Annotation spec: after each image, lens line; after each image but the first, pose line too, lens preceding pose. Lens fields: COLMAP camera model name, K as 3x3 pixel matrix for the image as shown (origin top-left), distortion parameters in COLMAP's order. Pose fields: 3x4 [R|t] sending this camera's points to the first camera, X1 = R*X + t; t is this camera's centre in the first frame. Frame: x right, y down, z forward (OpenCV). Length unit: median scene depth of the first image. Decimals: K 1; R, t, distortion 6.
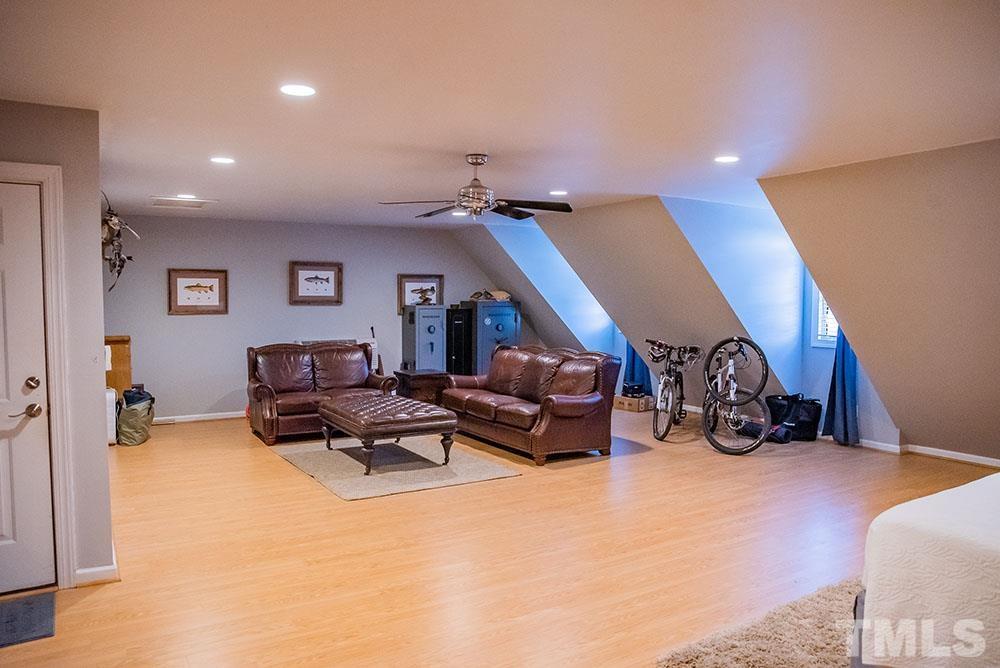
lens RADIAL K [[697.8, 0, 500.1], [0, 697.8, 334.7], [0, 0, 1]] dist [-0.101275, 0.071418]
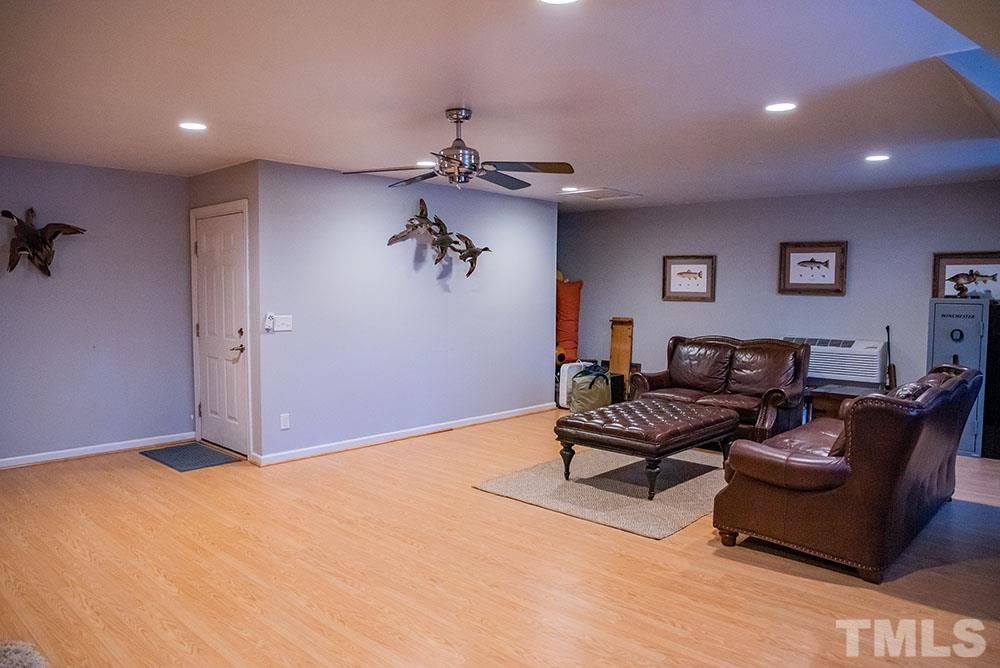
lens RADIAL K [[697.8, 0, 505.5], [0, 697.8, 336.3], [0, 0, 1]] dist [-0.101275, 0.071418]
pose [[0.273005, 0.071645, -0.959341, 0.458065], [-0.058457, 0.996616, 0.057793, -0.021777], [0.960235, 0.040303, 0.276269, 0.477942]]
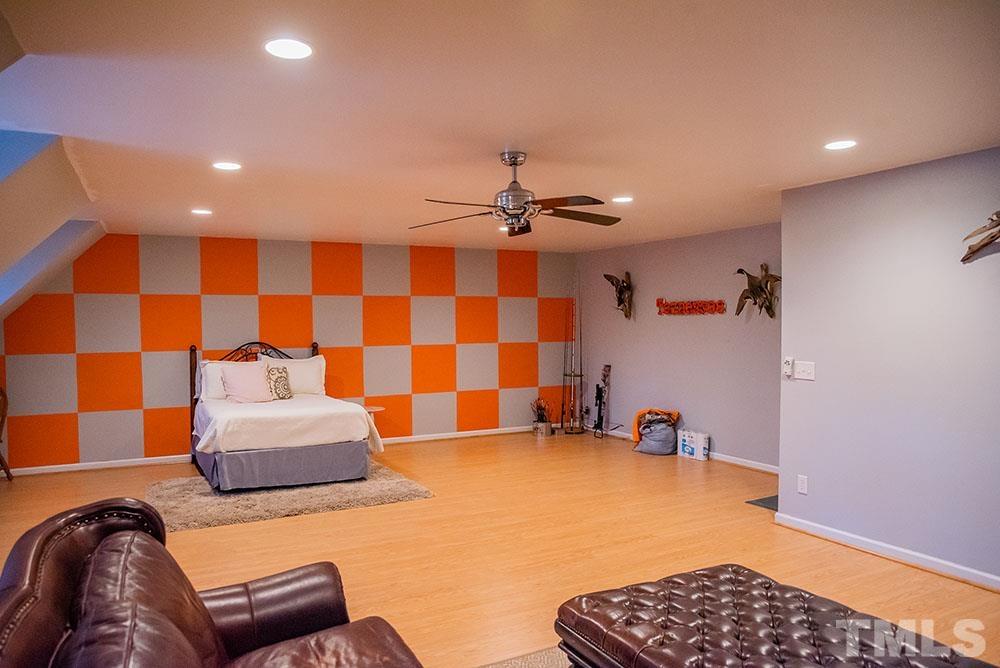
lens RADIAL K [[697.8, 0, 505.9], [0, 697.8, 334.2], [0, 0, 1]] dist [-0.101275, 0.071418]
pose [[-0.997915, 0.006746, 0.064187, -0.045576], [0.011242, 0.997487, 0.069946, -0.058123], [-0.063554, 0.070521, -0.995484, 1.063313]]
